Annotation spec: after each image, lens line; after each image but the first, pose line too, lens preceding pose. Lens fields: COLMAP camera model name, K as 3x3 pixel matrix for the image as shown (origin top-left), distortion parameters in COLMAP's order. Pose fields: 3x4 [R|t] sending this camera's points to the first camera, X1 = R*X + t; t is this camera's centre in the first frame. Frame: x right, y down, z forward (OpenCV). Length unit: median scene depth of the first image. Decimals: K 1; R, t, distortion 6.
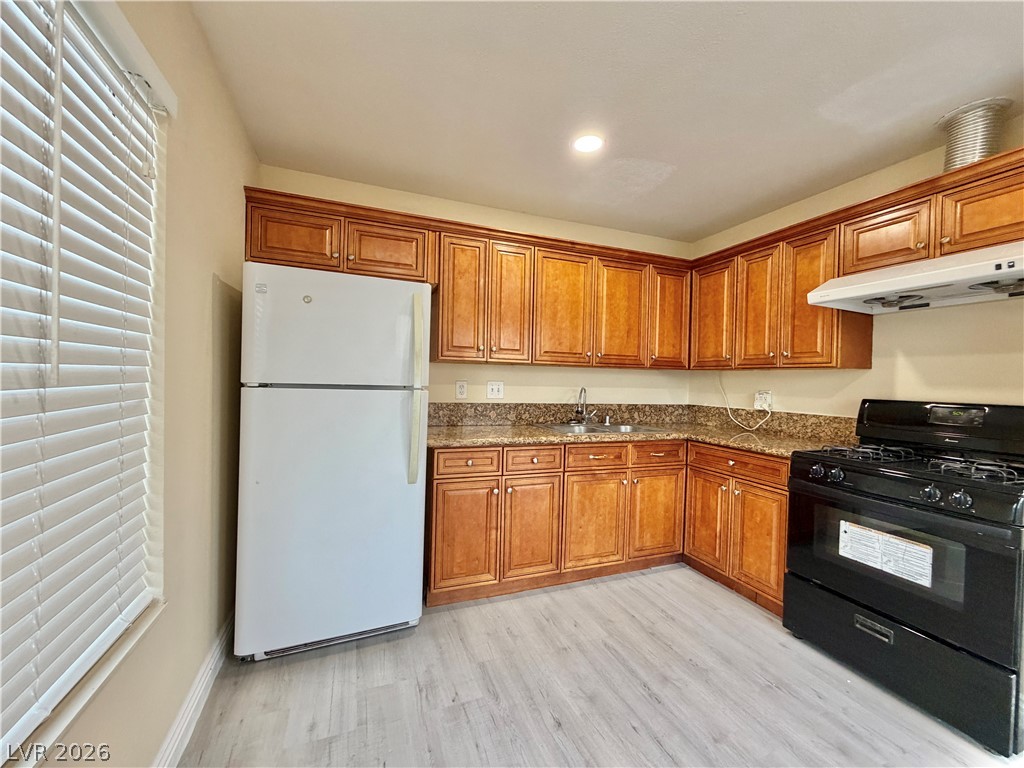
lens RADIAL K [[408.1, 0, 510.5], [0, 408.1, 382.5], [0, 0, 1]] dist [-0.001719, -0.000762]
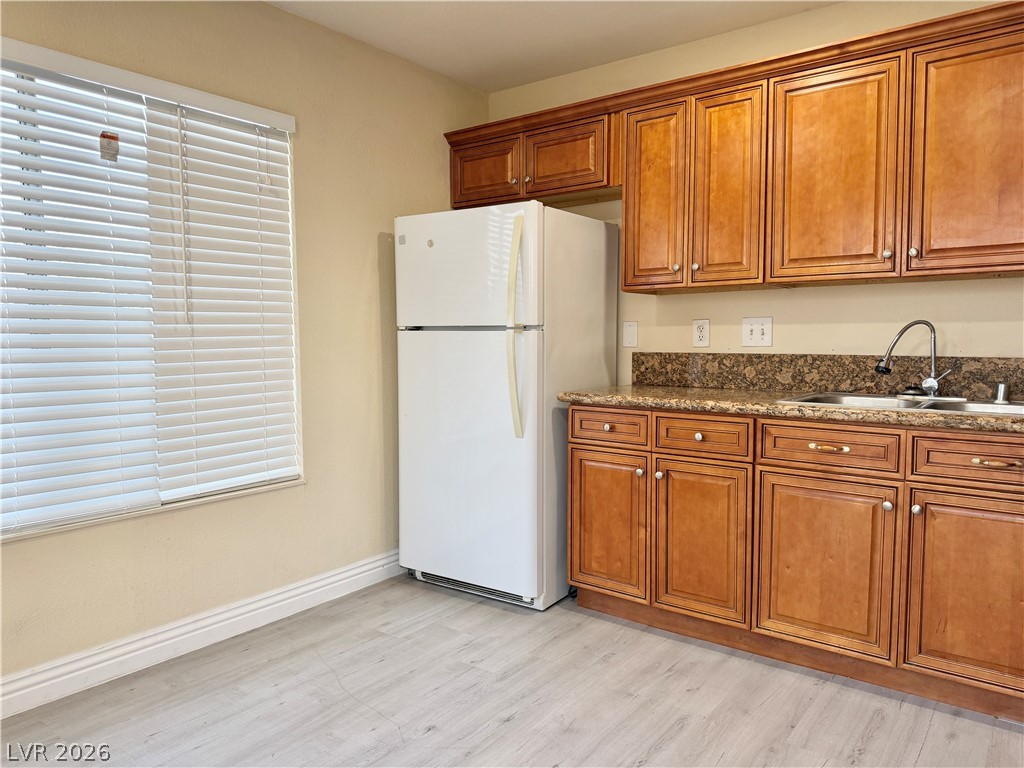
lens RADIAL K [[713.7, 0, 514.3], [0, 713.7, 385.2], [0, 0, 1]] dist [0.016663, -0.014028]
pose [[0.525997, 0.031813, -0.849891, 0.850302], [0.010919, 0.998965, 0.044152, 0.057955], [0.850416, -0.032504, 0.525105, 0.169255]]
